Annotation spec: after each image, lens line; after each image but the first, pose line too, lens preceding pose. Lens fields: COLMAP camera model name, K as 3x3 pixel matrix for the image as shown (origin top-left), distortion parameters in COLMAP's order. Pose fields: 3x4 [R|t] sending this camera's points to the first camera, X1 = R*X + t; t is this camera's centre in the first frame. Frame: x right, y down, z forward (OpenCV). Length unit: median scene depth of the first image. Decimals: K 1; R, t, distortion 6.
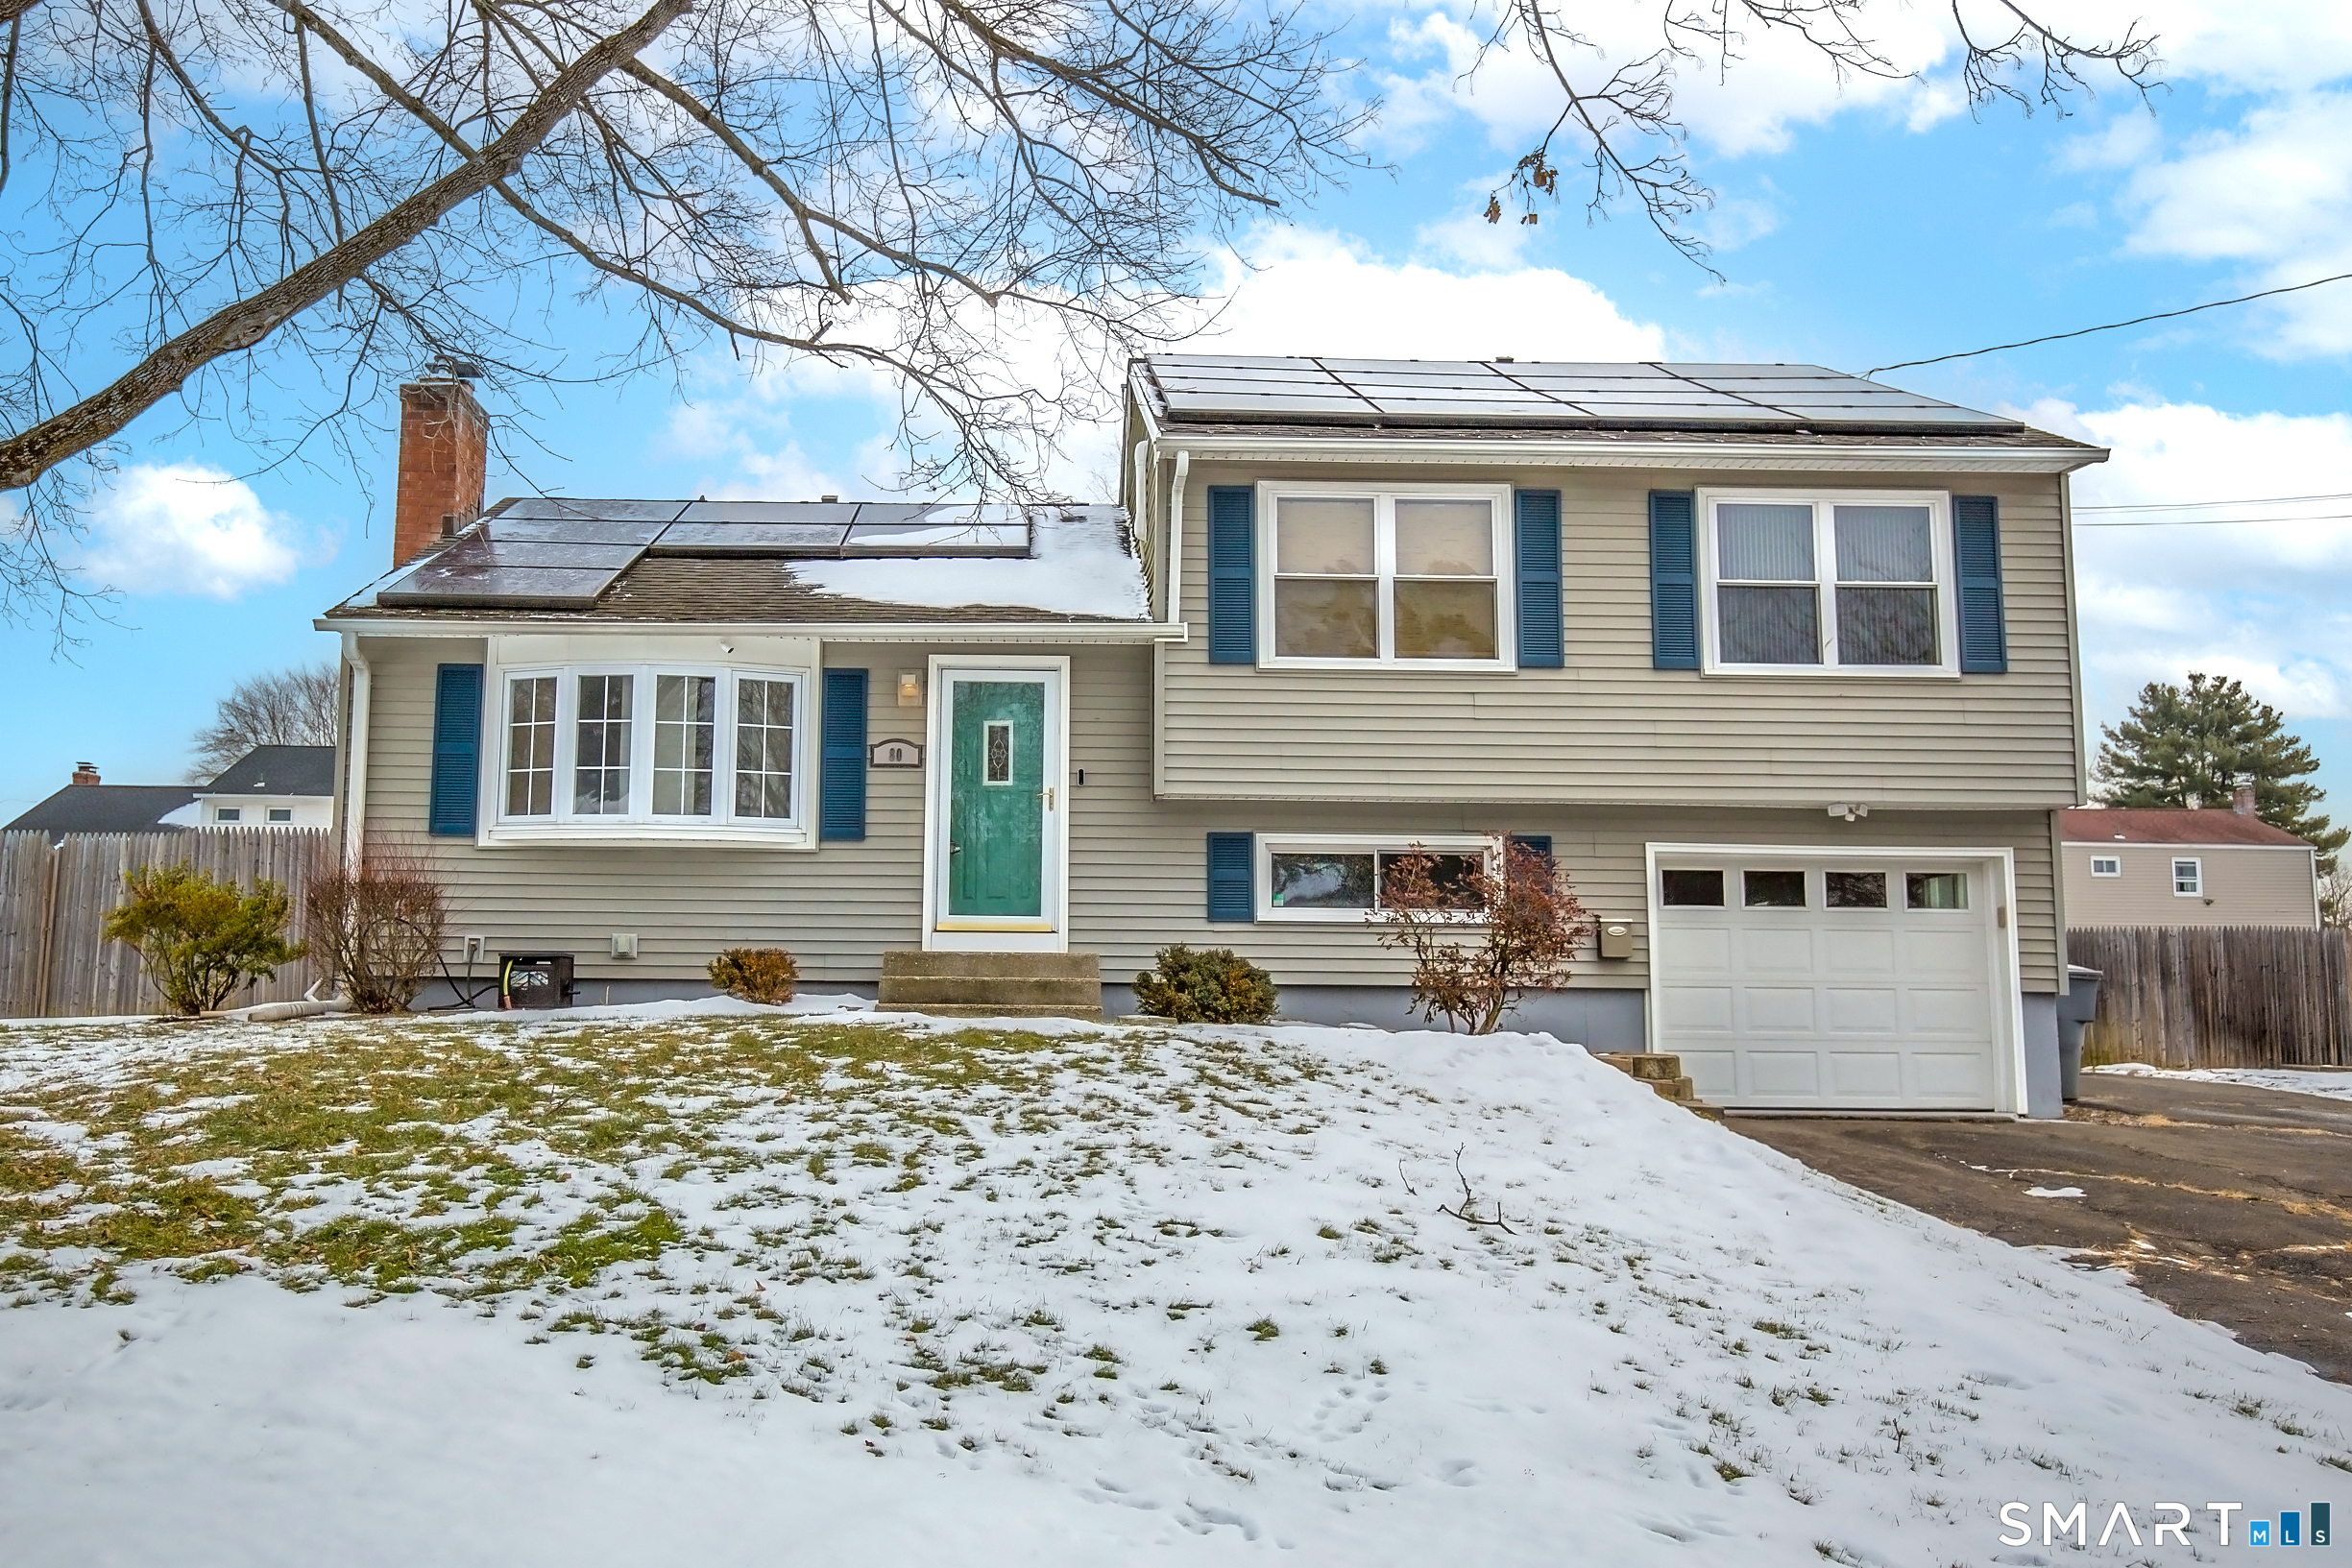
lens RADIAL K [[1640.9, 0, 1175.8], [0, 1640.9, 792.5], [0, 0, 1]] dist [-0.003578, 0.001541]
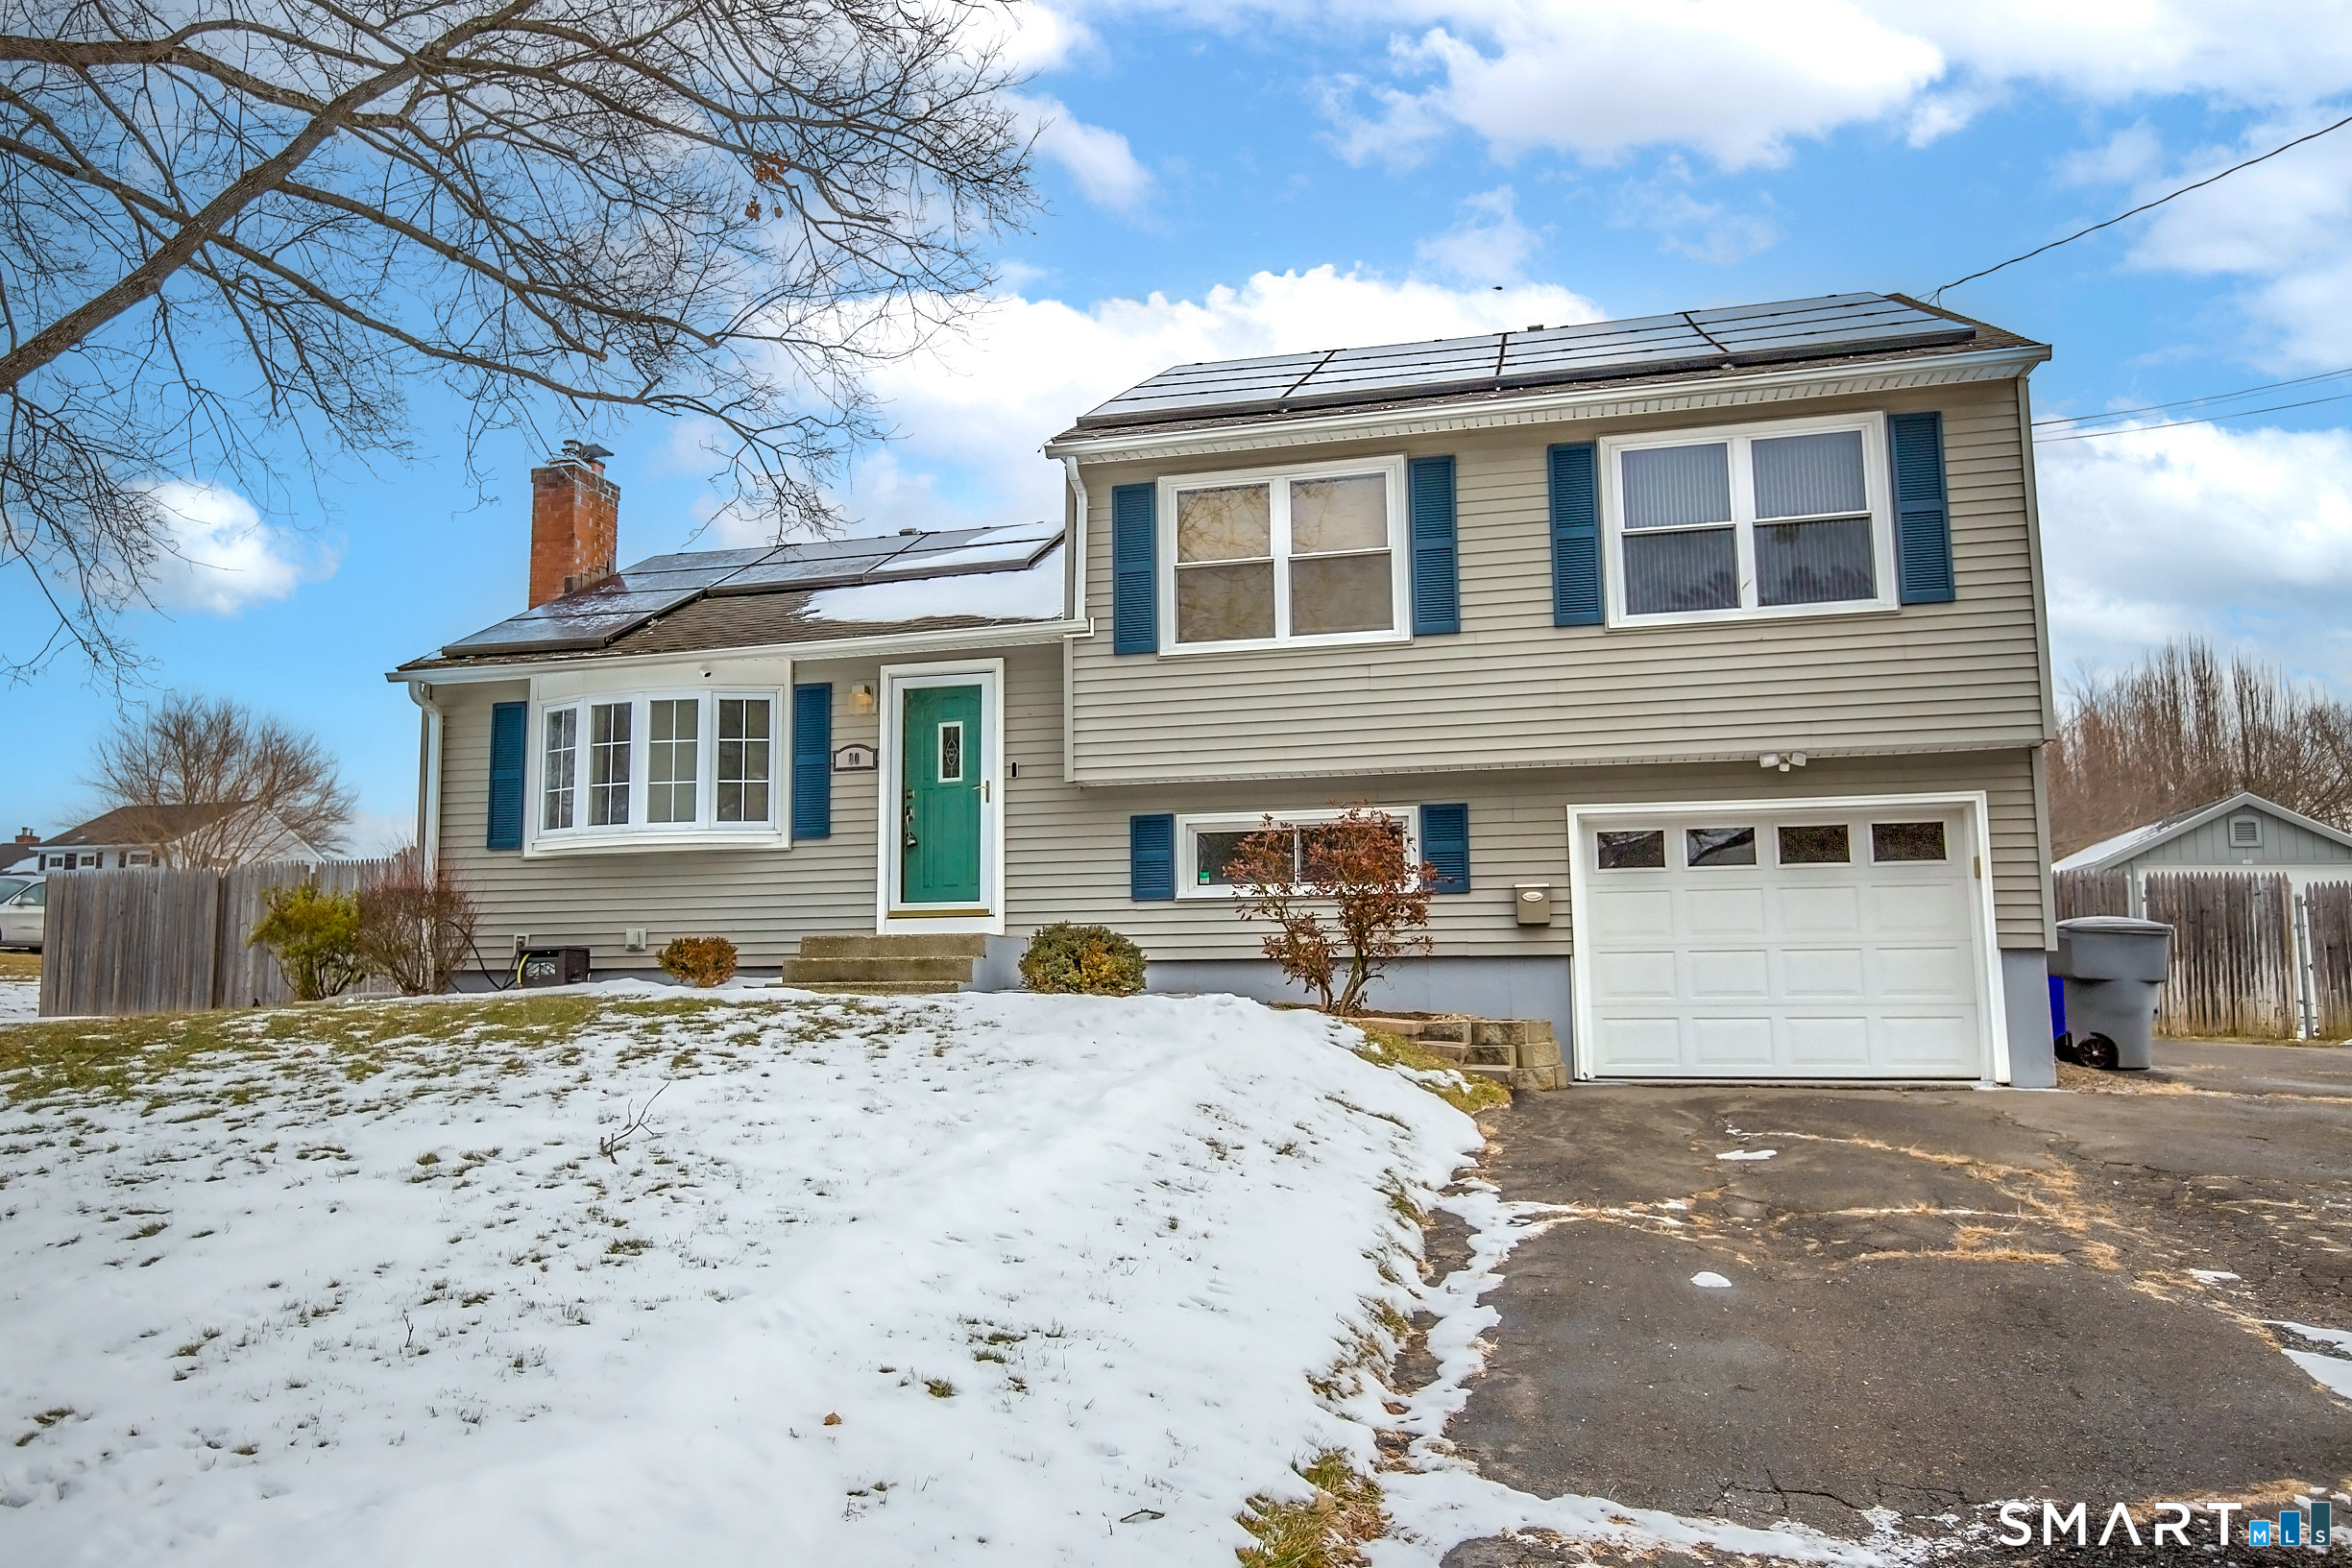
lens RADIAL K [[1564.7, 0, 1176.4], [0, 1564.7, 777.9], [0, 0, 1]] dist [-0.000580, -0.001204]
pose [[0.965279, -0.053824, -0.255614, 0.305178], [0.051031, 0.998543, -0.017554, 0.019222], [0.256187, 0.003900, 0.966619, 0.042285]]
